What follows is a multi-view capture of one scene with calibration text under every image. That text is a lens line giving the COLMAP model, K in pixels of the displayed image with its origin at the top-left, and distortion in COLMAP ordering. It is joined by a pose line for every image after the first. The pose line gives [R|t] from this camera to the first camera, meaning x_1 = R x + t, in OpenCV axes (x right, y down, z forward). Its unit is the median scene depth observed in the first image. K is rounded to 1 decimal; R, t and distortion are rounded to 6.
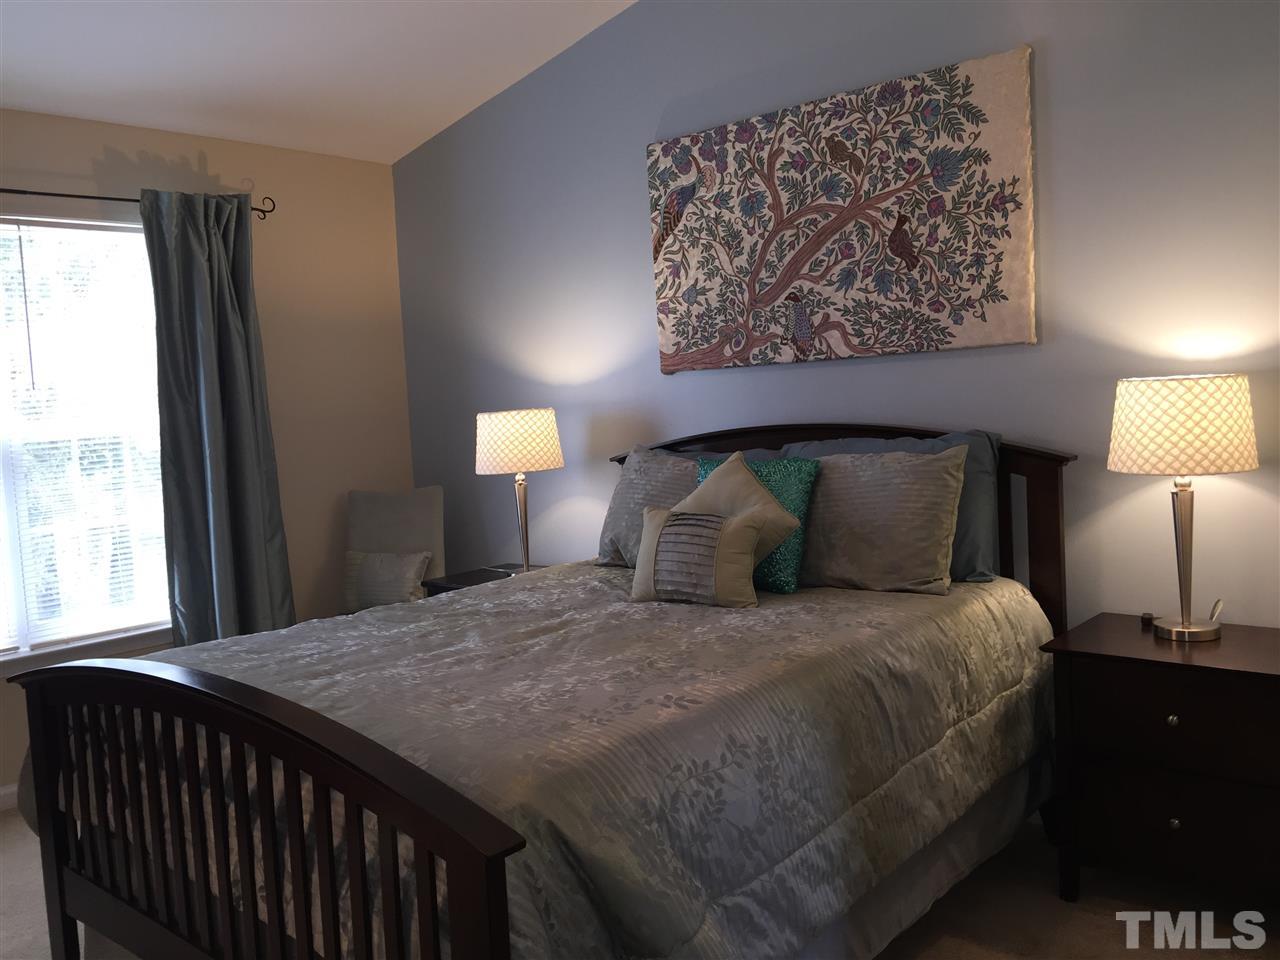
lens RADIAL K [[1081.9, 0, 641.3], [0, 1081.9, 476.4], [0, 0, 1]] dist [0.067650, -0.105140]
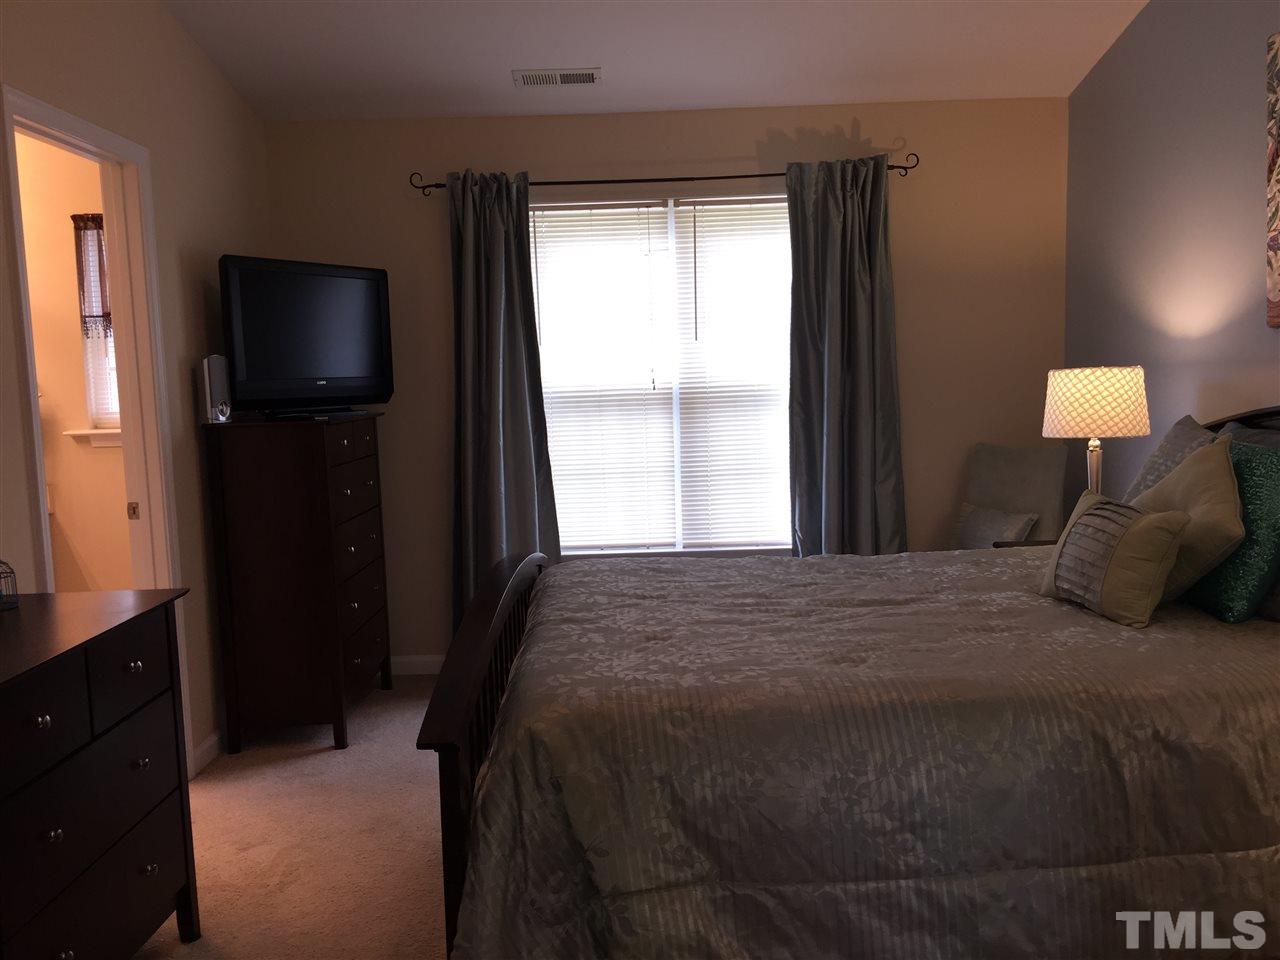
lens RADIAL K [[1081.9, 0, 639.1], [0, 1081.9, 483.2], [0, 0, 1]] dist [0.067650, -0.105140]
pose [[0.664597, 0.109892, -0.739077, 0.309291], [-0.061863, 0.993822, 0.092142, -0.026332], [0.744637, -0.015516, 0.667290, 0.122875]]
